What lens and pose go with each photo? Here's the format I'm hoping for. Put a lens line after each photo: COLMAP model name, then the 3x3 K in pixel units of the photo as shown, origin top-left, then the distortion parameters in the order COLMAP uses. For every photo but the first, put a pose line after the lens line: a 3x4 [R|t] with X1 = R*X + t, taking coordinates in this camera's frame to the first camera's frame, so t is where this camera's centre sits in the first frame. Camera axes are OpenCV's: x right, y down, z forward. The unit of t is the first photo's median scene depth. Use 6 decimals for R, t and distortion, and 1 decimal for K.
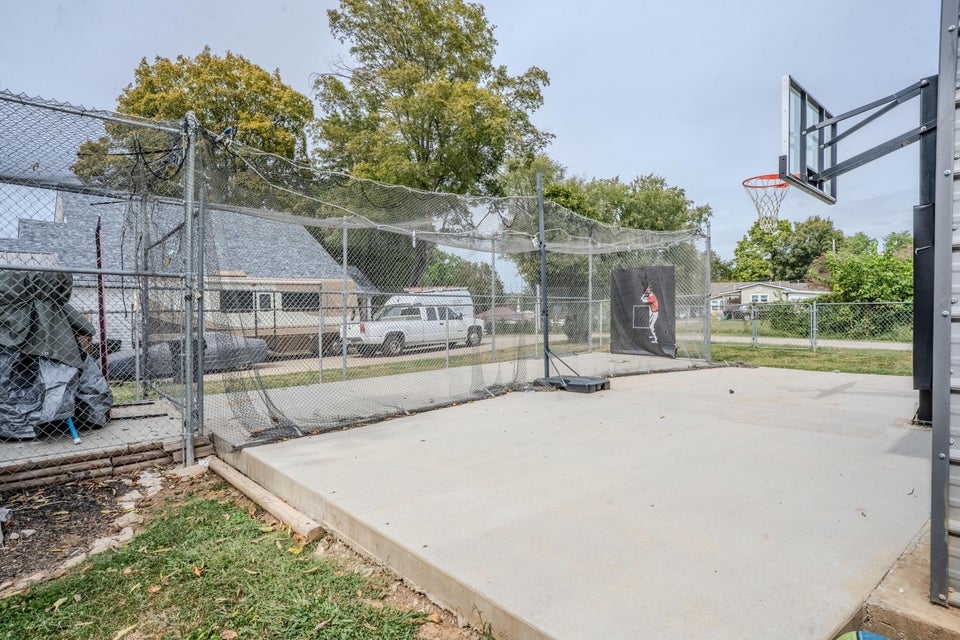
lens RADIAL K [[518.4, 0, 478.9], [0, 518.4, 319.9], [0, 0, 1]] dist [0.001512, 0.005517]
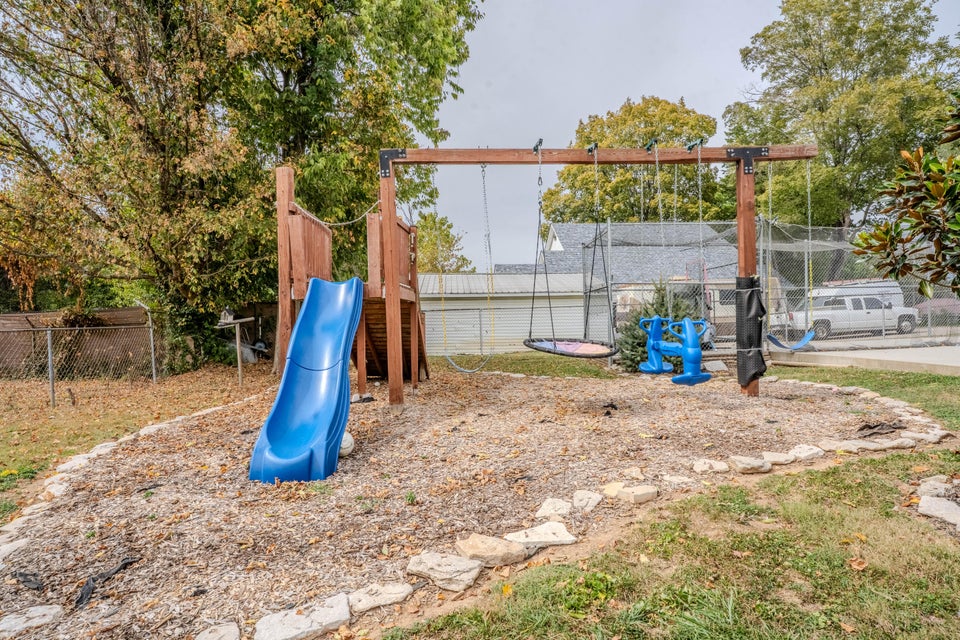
lens RADIAL K [[518.4, 0, 474.2], [0, 518.4, 315.7], [0, 0, 1]] dist [0.001512, 0.005517]
pose [[0.766430, -0.008266, -0.642274, -0.001353], [0.009562, 0.999953, -0.001459, 0.005049], [0.642256, -0.005023, 0.766473, -0.295295]]
